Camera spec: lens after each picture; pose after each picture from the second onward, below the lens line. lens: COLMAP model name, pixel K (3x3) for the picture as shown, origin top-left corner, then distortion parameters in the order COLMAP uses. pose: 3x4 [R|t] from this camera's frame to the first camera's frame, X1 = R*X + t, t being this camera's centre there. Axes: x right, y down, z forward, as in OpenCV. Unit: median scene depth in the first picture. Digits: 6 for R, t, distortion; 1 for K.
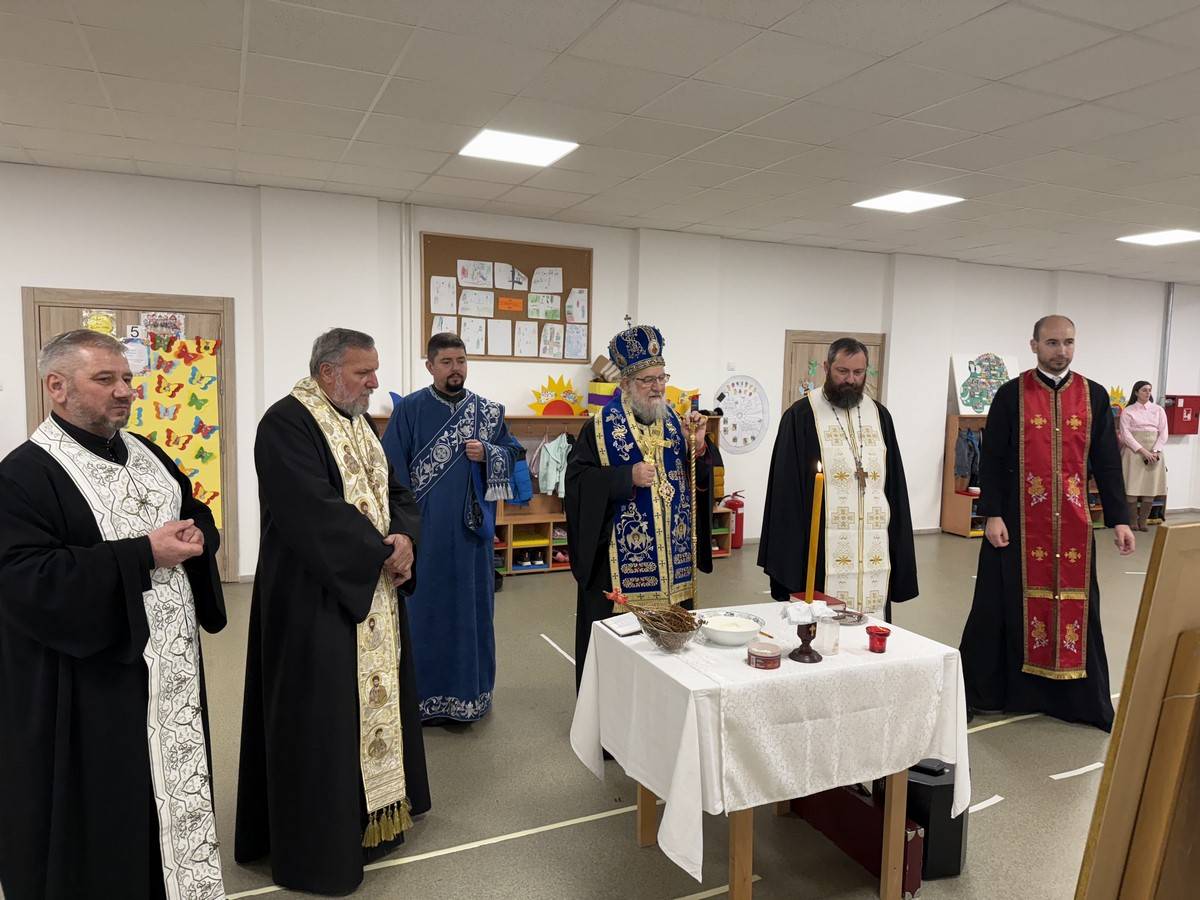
lens RADIAL K [[819.4, 0, 600.0], [0, 819.4, 450.0], [0, 0, 1]] dist [0.000176, -0.036553]
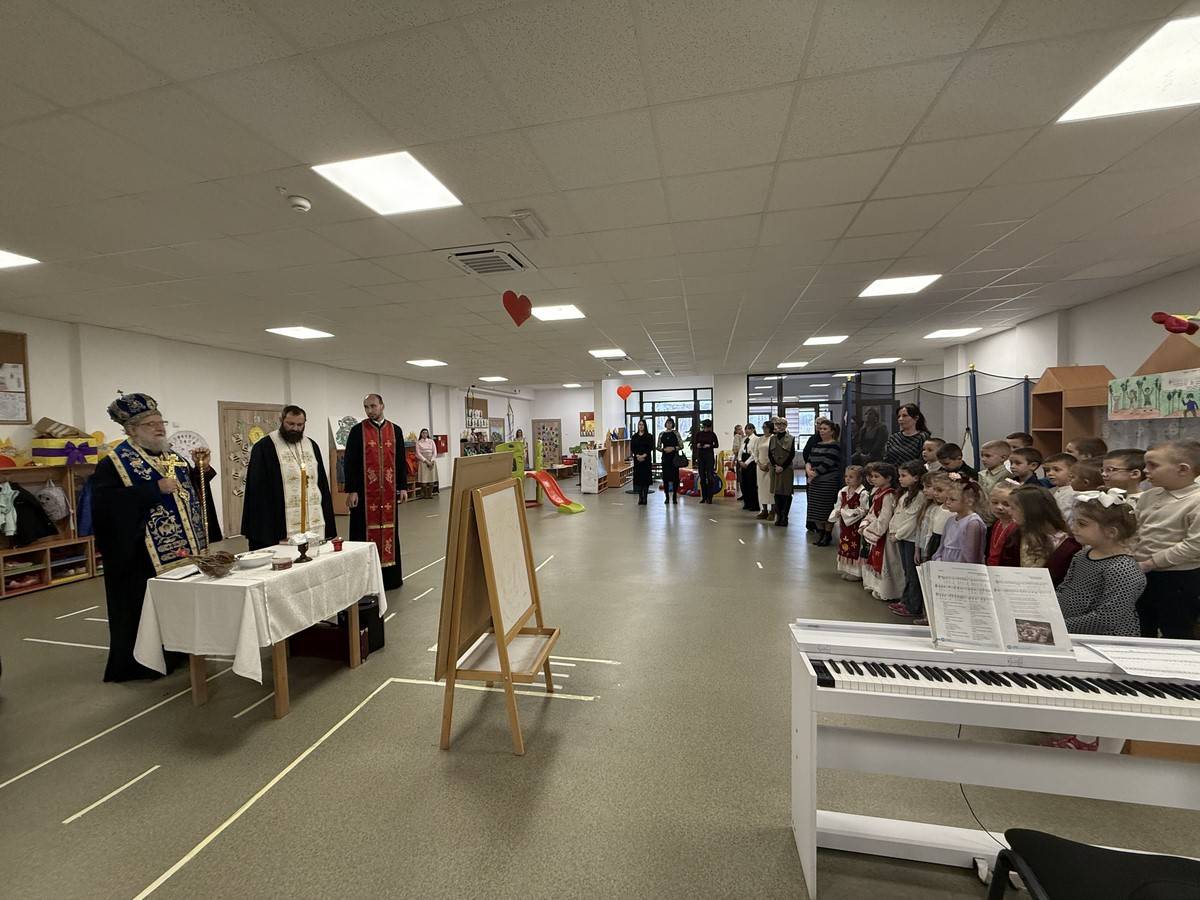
lens RADIAL K [[476.9, 0, 600.0], [0, 476.9, 450.0], [0, 0, 1]] dist [0.018296, 0.000094]
pose [[0.579447, -0.061437, 0.812691, -0.209318], [0.103145, 0.994665, 0.001652, 0.039592], [-0.808457, 0.082868, 0.582693, -0.241055]]
